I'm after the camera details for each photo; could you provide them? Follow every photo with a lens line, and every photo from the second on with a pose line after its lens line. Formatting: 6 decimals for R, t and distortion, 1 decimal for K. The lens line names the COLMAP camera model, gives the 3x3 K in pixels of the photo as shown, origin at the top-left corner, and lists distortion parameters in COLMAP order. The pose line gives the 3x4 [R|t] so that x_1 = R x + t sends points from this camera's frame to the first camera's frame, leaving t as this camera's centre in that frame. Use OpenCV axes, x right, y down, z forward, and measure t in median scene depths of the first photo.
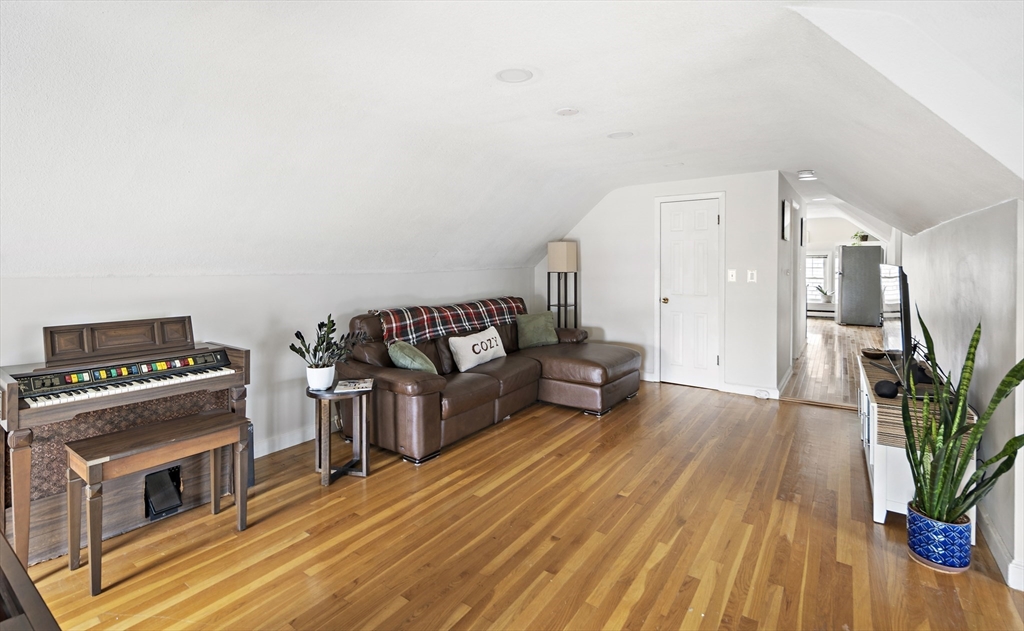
lens RADIAL K [[471.7, 0, 507.7], [0, 471.7, 267.2], [0, 0, 1]] dist [0.004517, 0.001676]
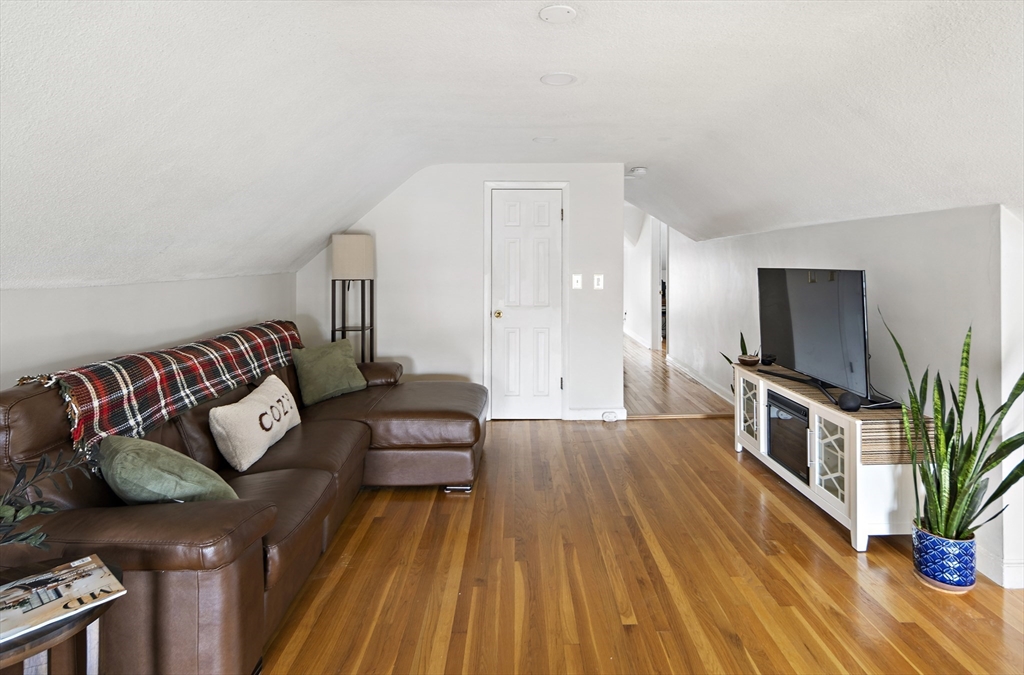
lens RADIAL K [[541.8, 0, 527.2], [0, 541.8, 260.9], [0, 0, 1]] dist [0.003822, 0.001711]
pose [[0.795476, 0.008867, 0.605921, -0.224408], [0.002960, 0.999824, -0.018517, -0.001548], [-0.605978, 0.016523, 0.795309, 0.334444]]
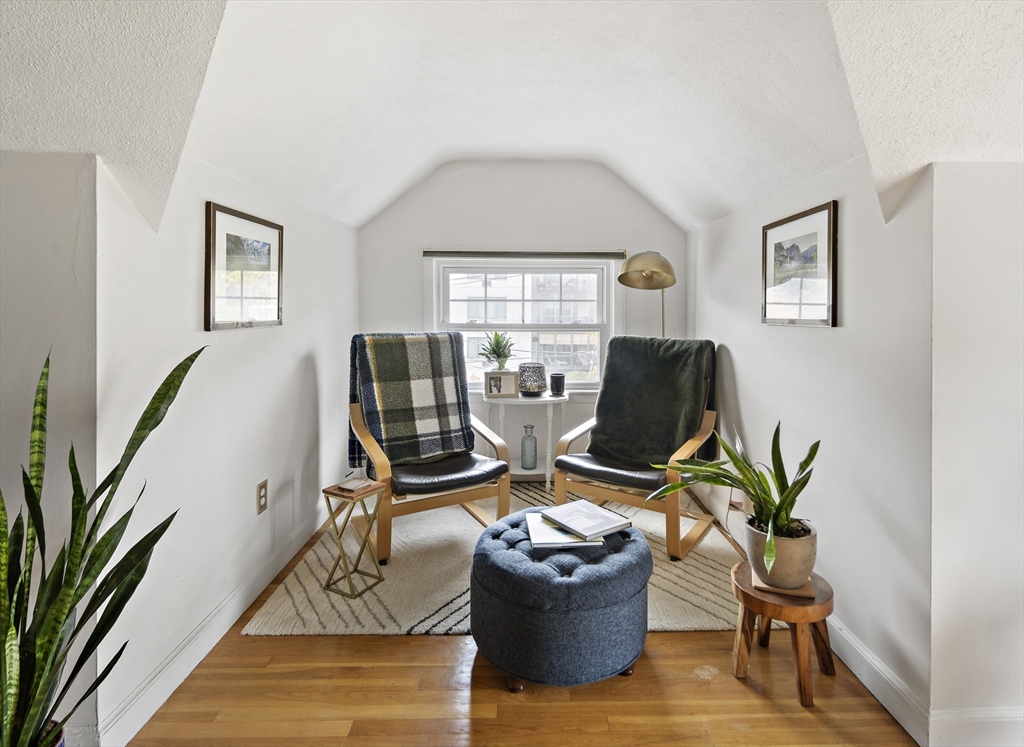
lens RADIAL K [[533.8, 0, 538.5], [0, 533.8, 307.4], [0, 0, 1]] dist [-0.002363, 0.000127]
pose [[-0.606390, 0.004702, 0.795154, 0.071007], [0.012620, 0.999913, 0.003711, 0.031548], [-0.795067, 0.012285, -0.606397, 0.470478]]
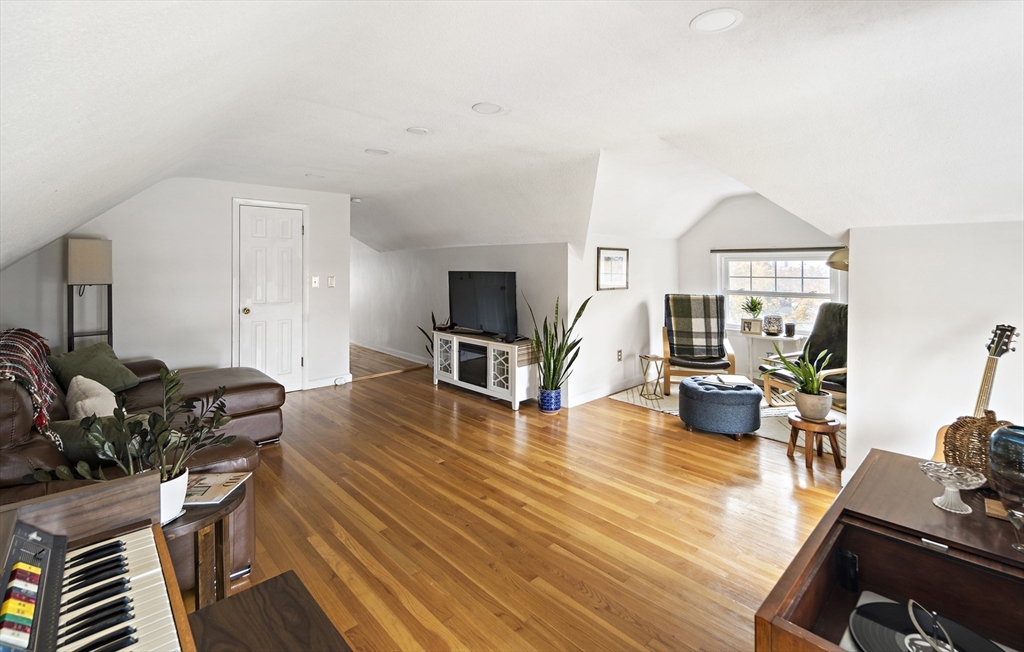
lens RADIAL K [[470.0, 0, 514.9], [0, 470.0, 266.5], [0, 0, 1]] dist [0.011994, -0.000033]
pose [[0.180213, 0.007904, 0.983596, -0.631348], [0.009873, 0.999903, -0.009844, -0.003131], [-0.983578, 0.011485, 0.180118, 0.408402]]
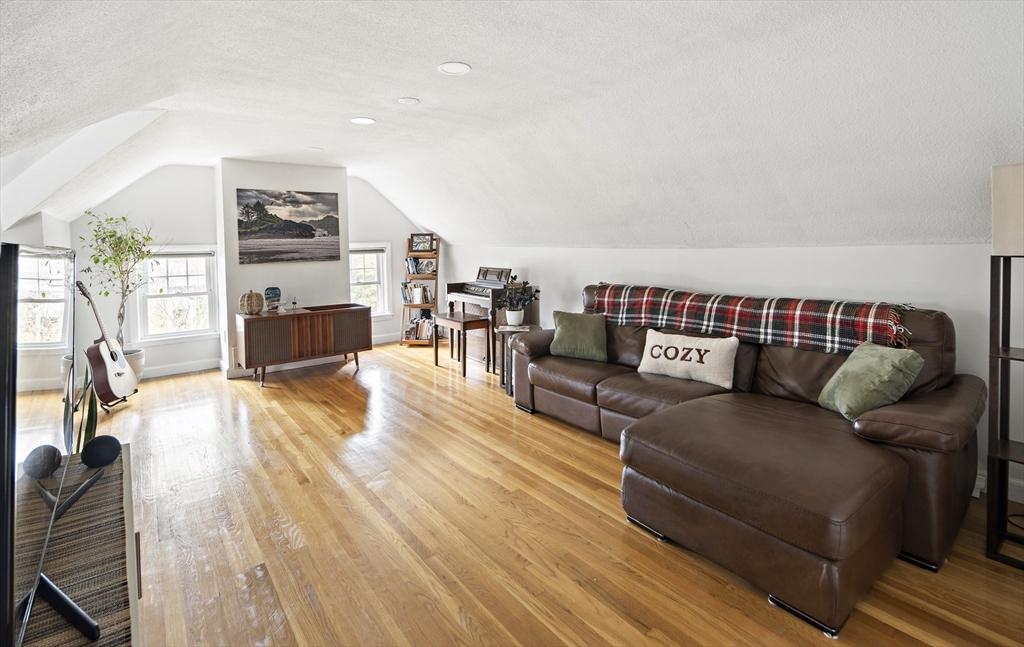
lens RADIAL K [[470.0, 0, 495.4], [0, 470.0, 263.9], [0, 0, 1]] dist [0.011994, -0.000033]
pose [[-0.295047, 0.049981, -0.954175, 0.767771], [0.009048, 0.998732, 0.049518, -0.005100], [0.955440, 0.005977, -0.295125, 1.049441]]
